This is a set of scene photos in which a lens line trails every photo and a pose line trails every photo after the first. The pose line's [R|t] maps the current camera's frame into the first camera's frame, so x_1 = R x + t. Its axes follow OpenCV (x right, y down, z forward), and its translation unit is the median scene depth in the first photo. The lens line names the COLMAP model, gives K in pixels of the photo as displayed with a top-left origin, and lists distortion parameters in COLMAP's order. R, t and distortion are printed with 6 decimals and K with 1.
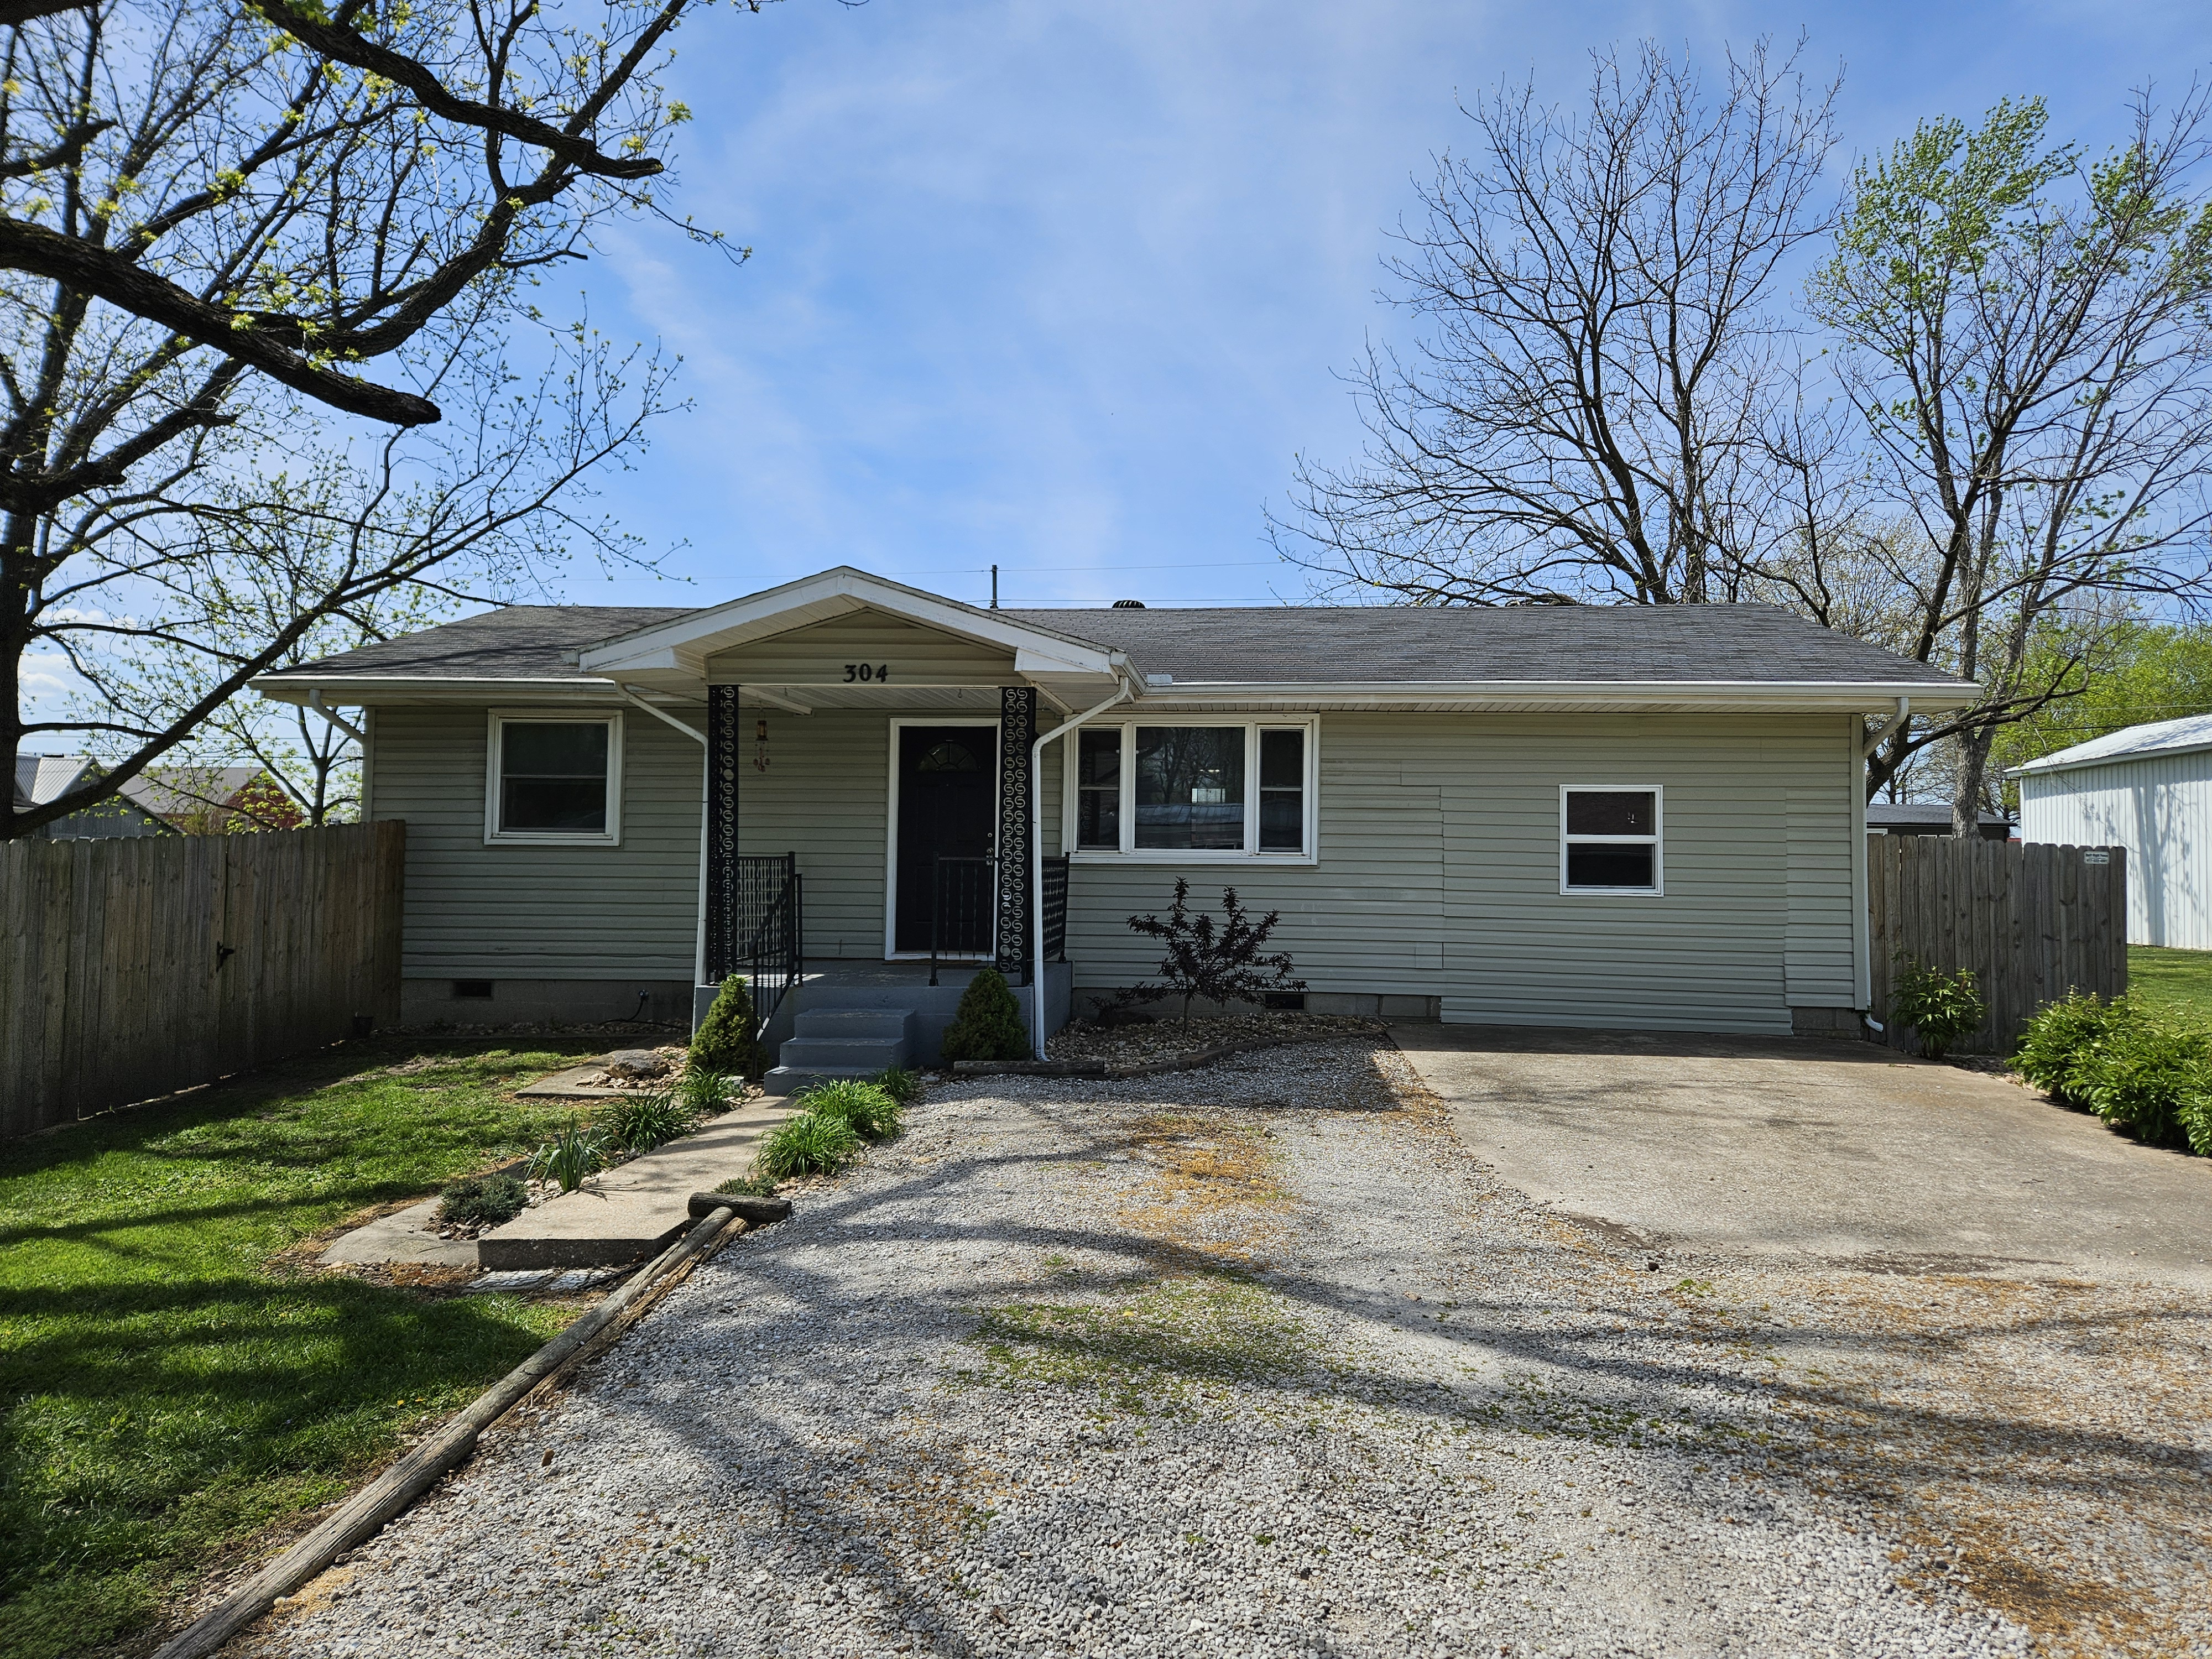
lens RADIAL K [[1462.4, 0, 1111.0], [0, 1462.4, 821.7], [0, 0, 1]] dist [0.036101, -0.022349]
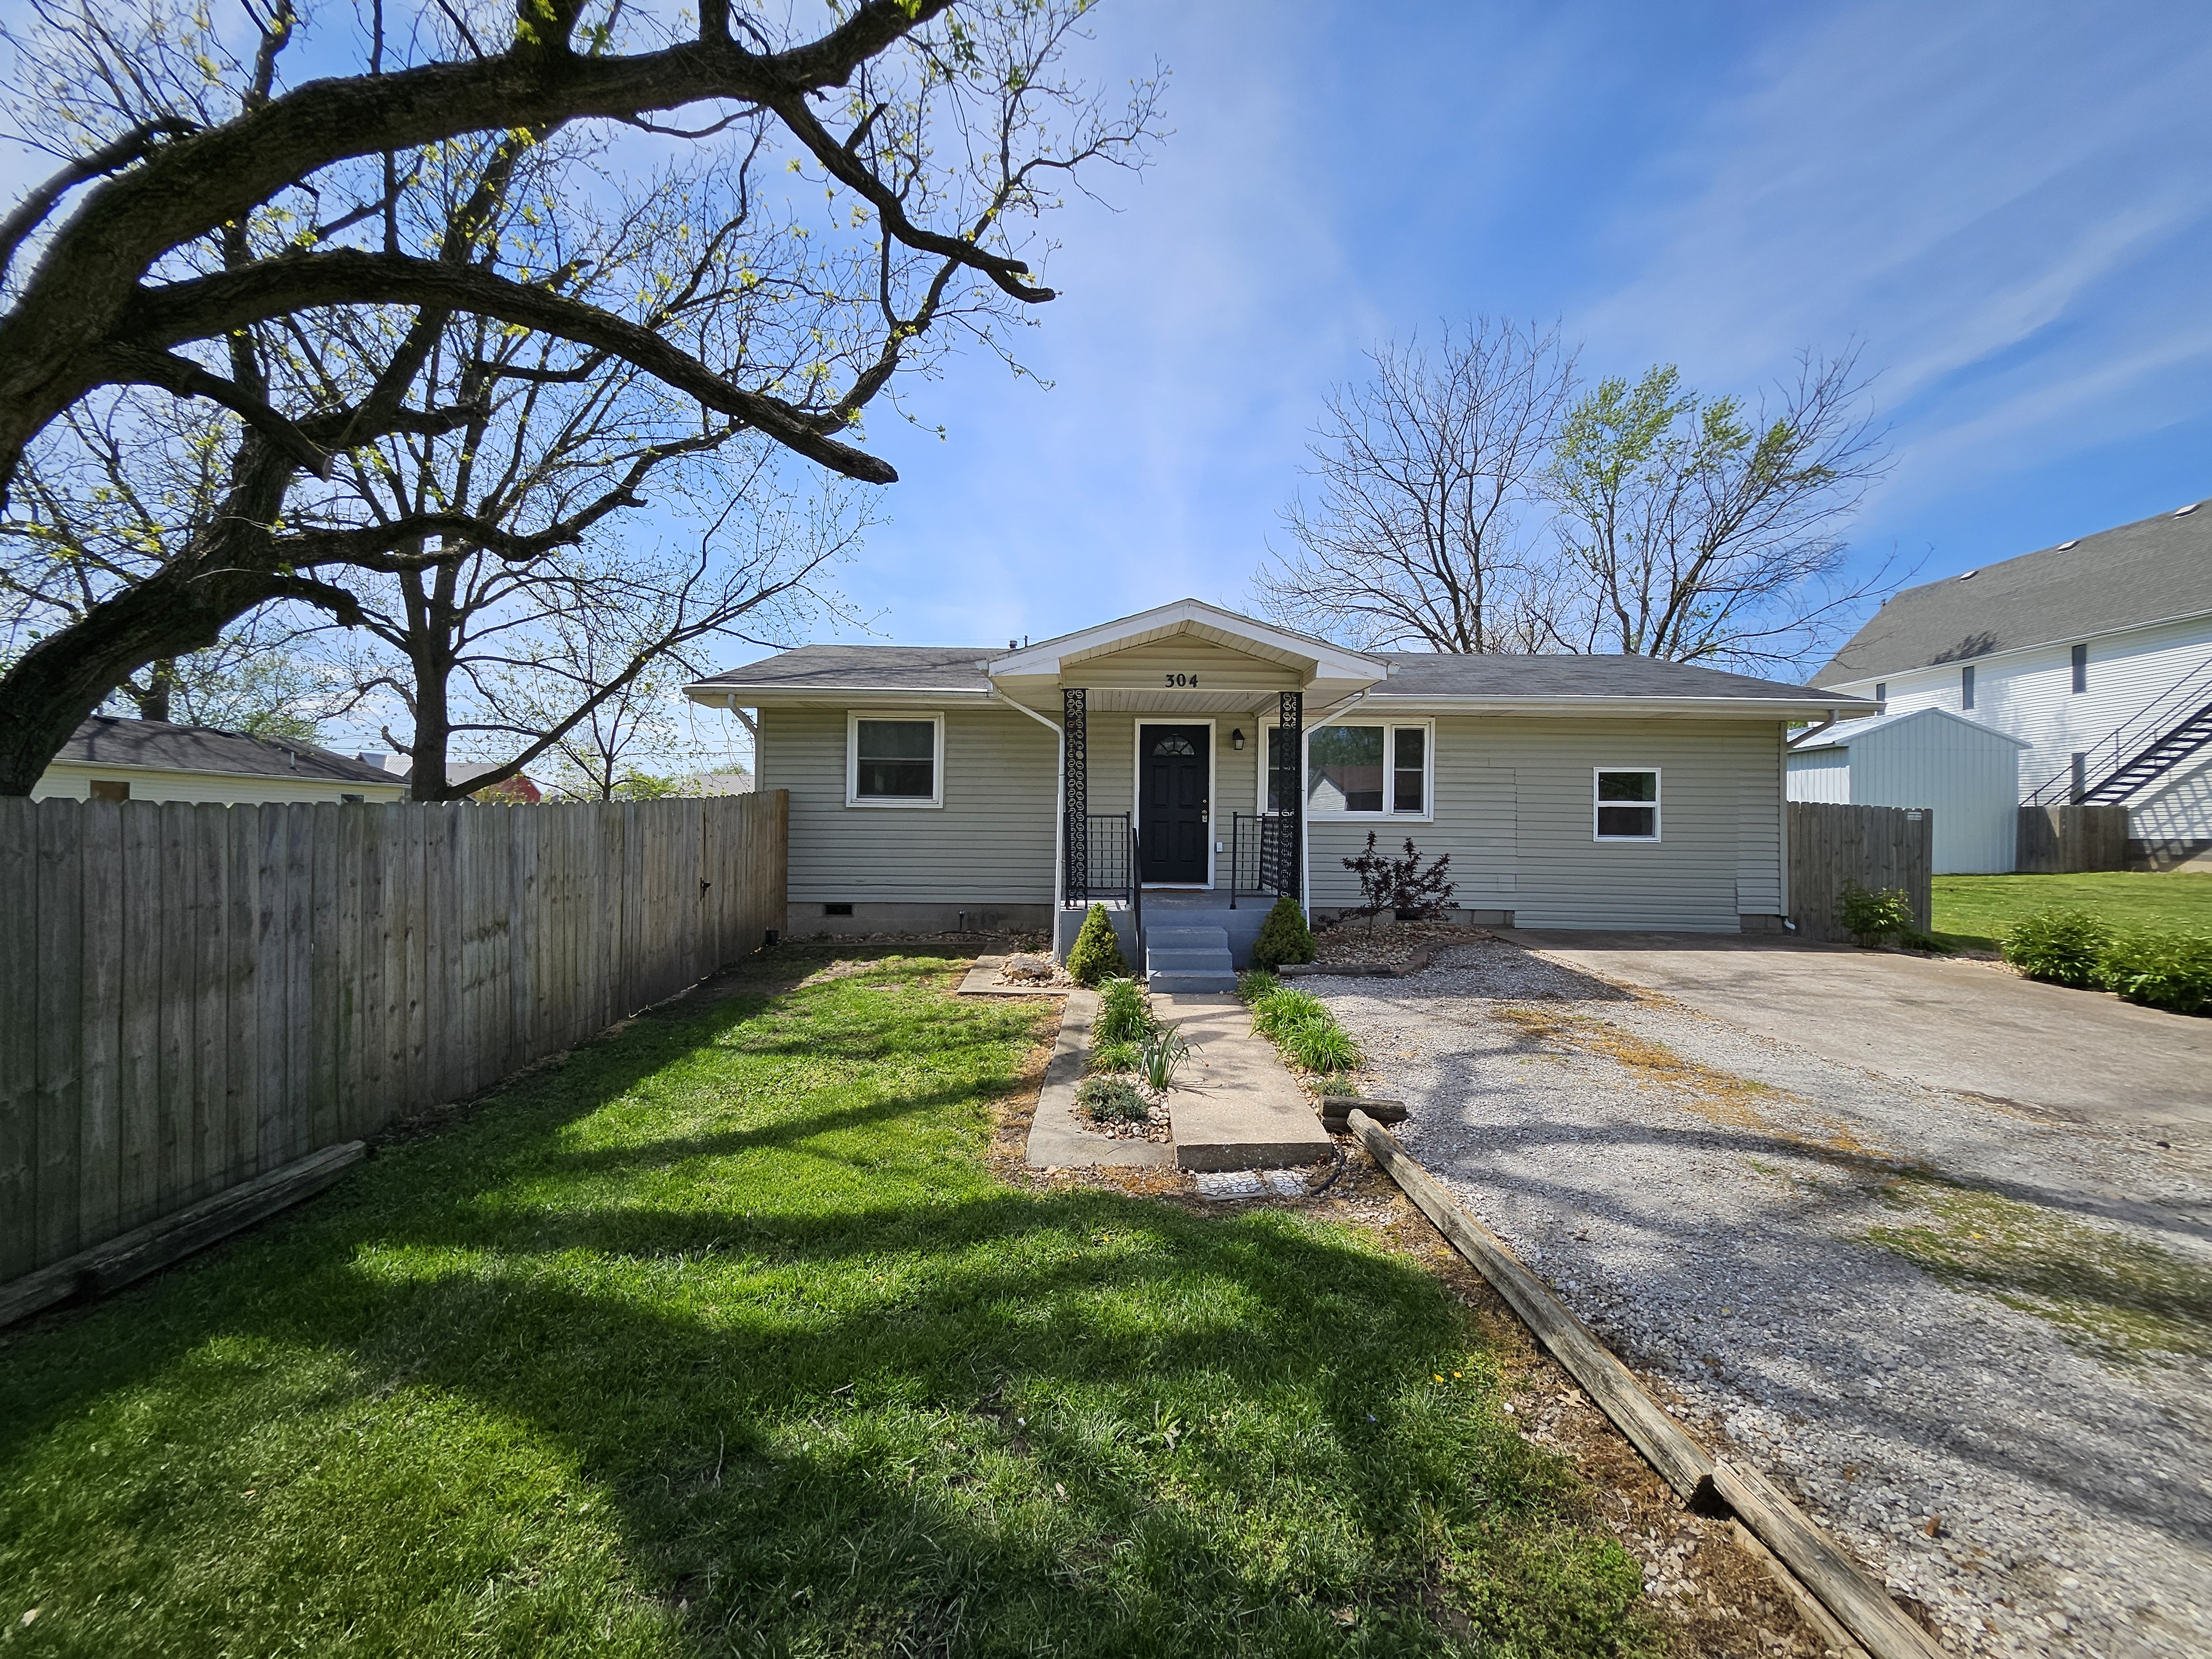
lens RADIAL K [[866.3, 0, 1101.5], [0, 866.3, 818.4], [0, 0, 1]] dist [-0.001154, 0.000266]
pose [[0.997058, 0.000145, 0.076648, -0.257519], [-0.001902, 0.999737, 0.022845, 0.007357], [-0.076624, -0.022923, 0.996796, 0.164848]]
